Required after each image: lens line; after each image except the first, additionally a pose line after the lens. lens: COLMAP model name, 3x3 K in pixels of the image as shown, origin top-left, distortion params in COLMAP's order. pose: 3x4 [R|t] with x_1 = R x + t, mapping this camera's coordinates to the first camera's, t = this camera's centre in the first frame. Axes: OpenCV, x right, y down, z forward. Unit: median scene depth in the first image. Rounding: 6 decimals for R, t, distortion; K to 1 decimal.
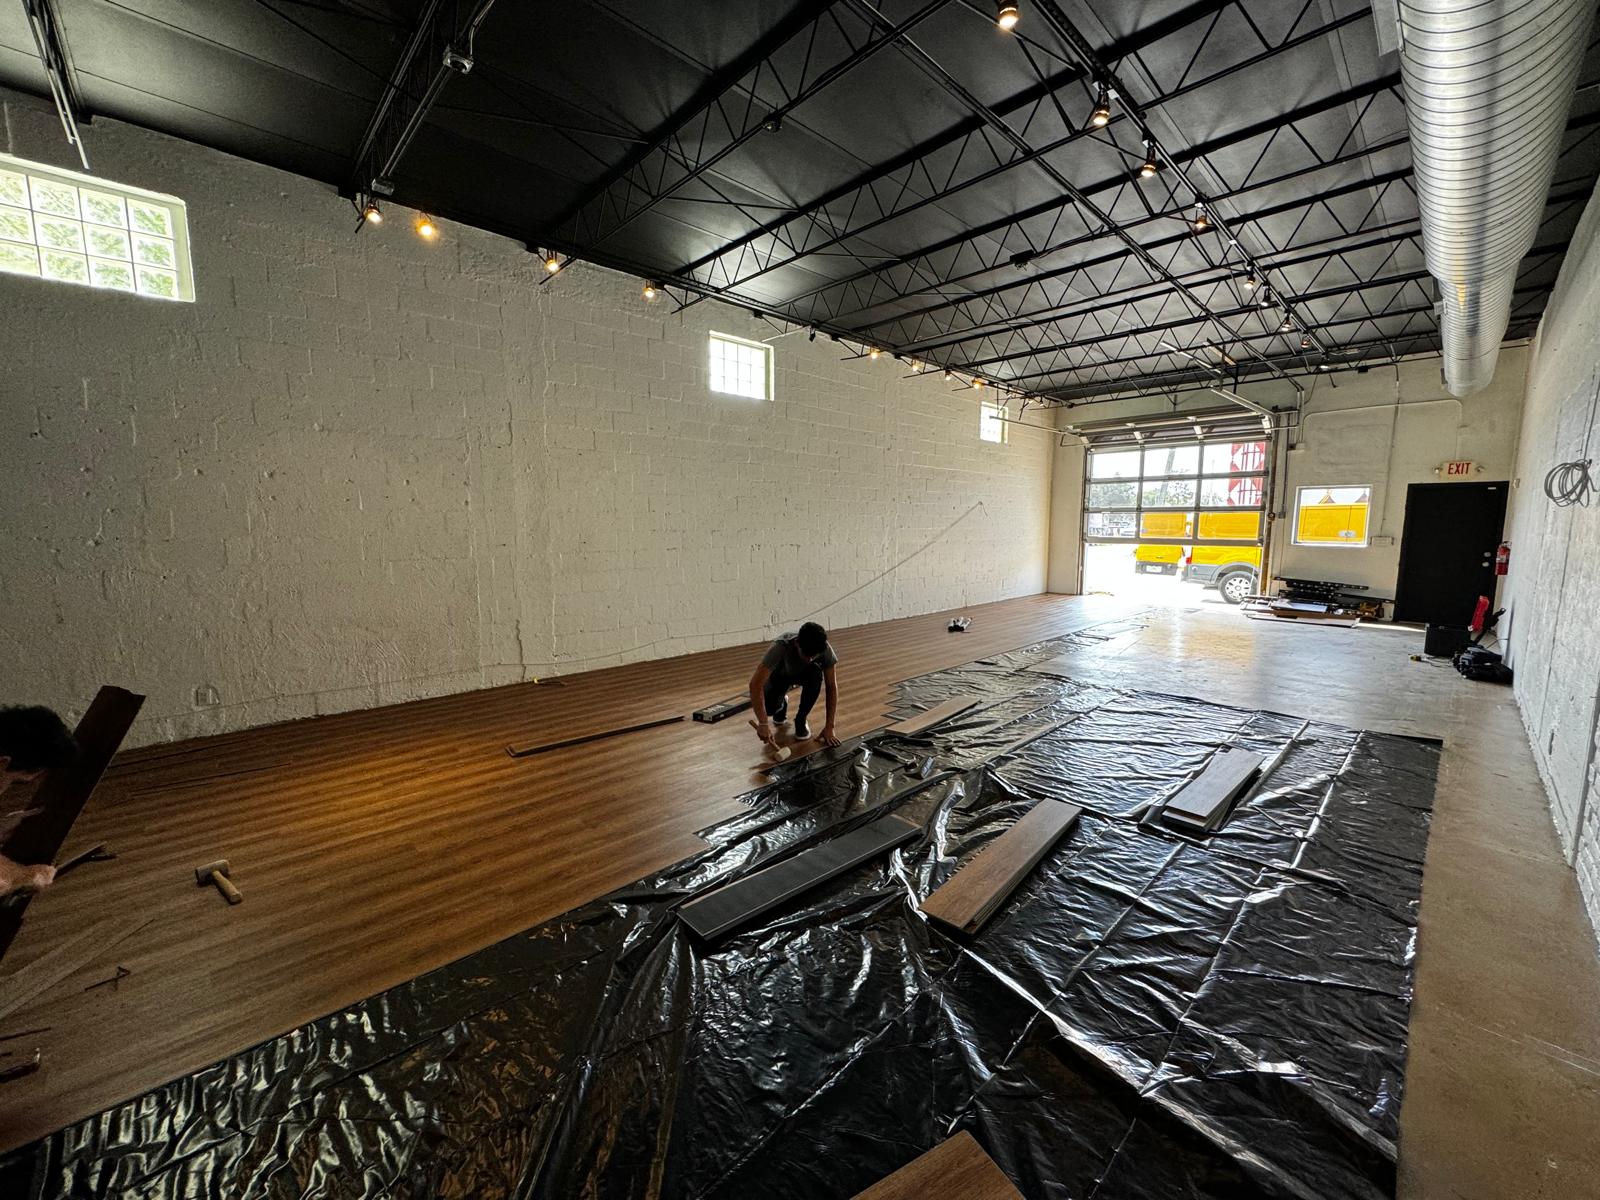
lens RADIAL K [[636.6, 0, 802.1], [0, 636.6, 600.3], [0, 0, 1]] dist [0.007359, 0.000080]
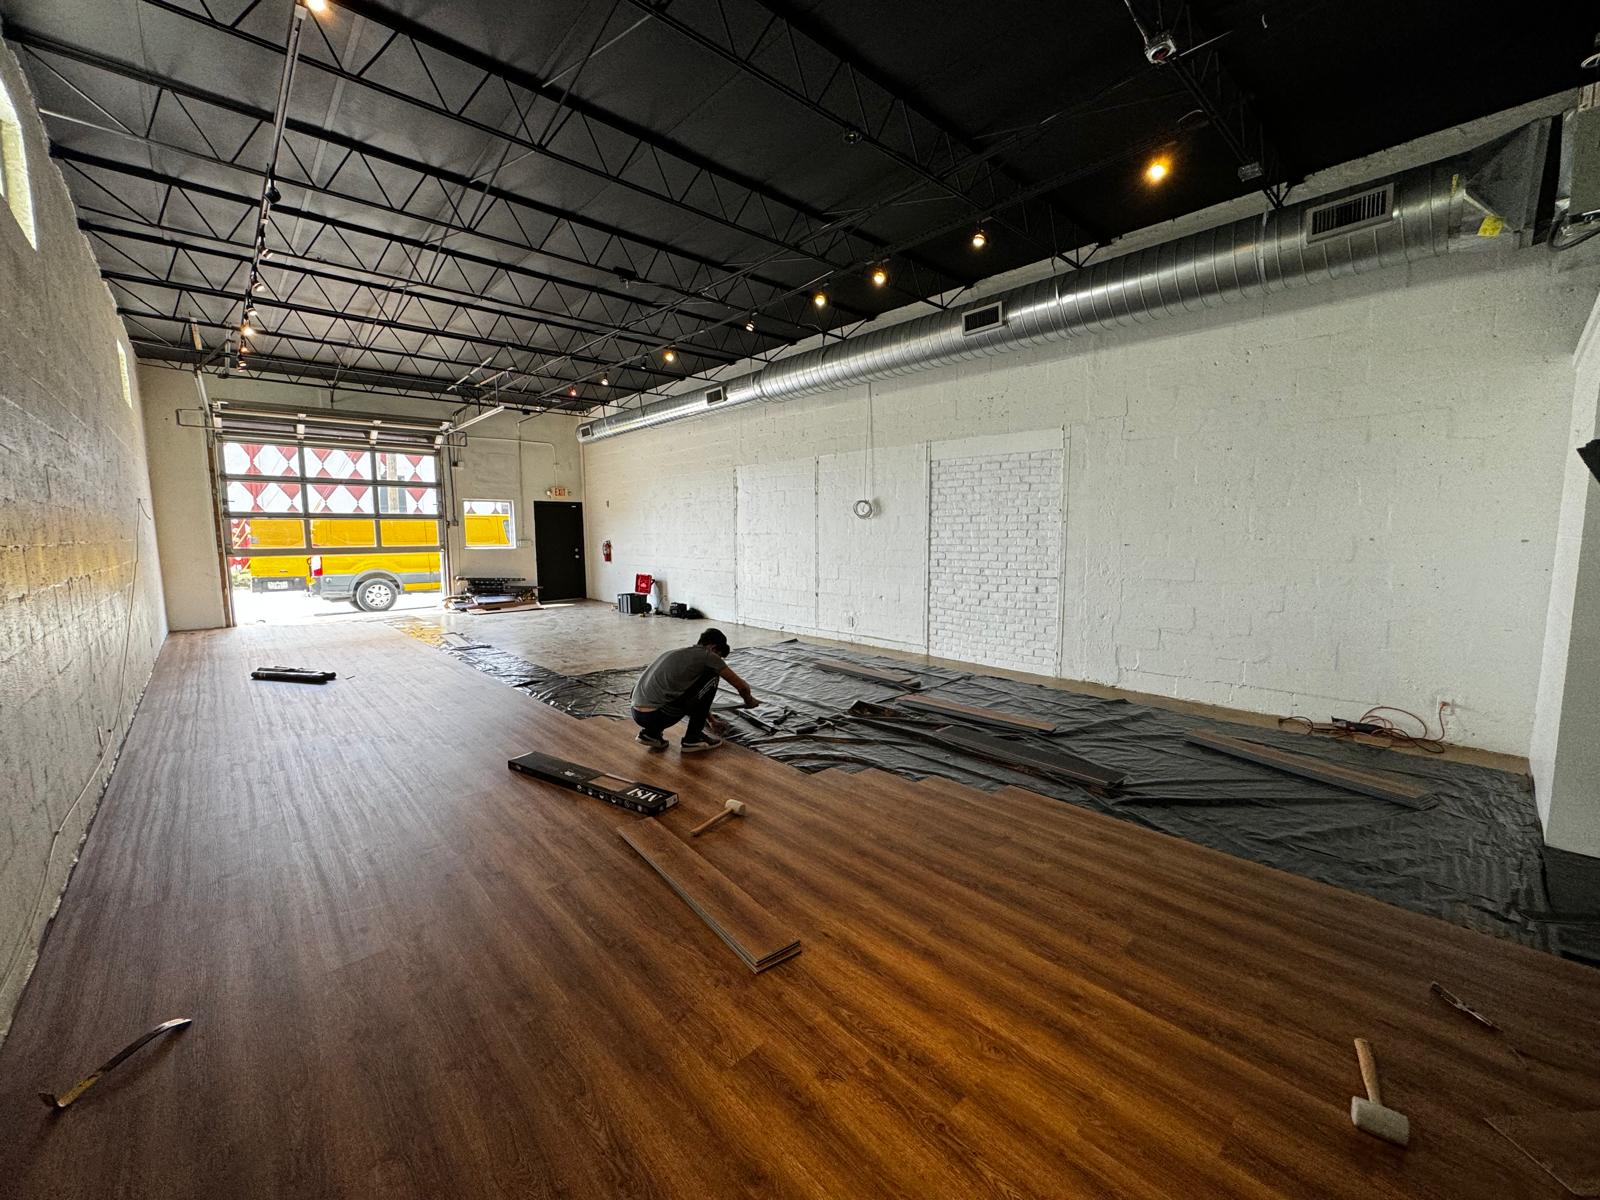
lens RADIAL K [[636.6, 0, 800.4], [0, 636.6, 596.6], [0, 0, 1]] dist [0.007359, 0.000080]
pose [[0.026779, -0.106584, 0.993943, -0.367058], [0.130581, 0.986153, 0.102230, -0.040288], [-0.991076, 0.127053, 0.040326, 0.361657]]
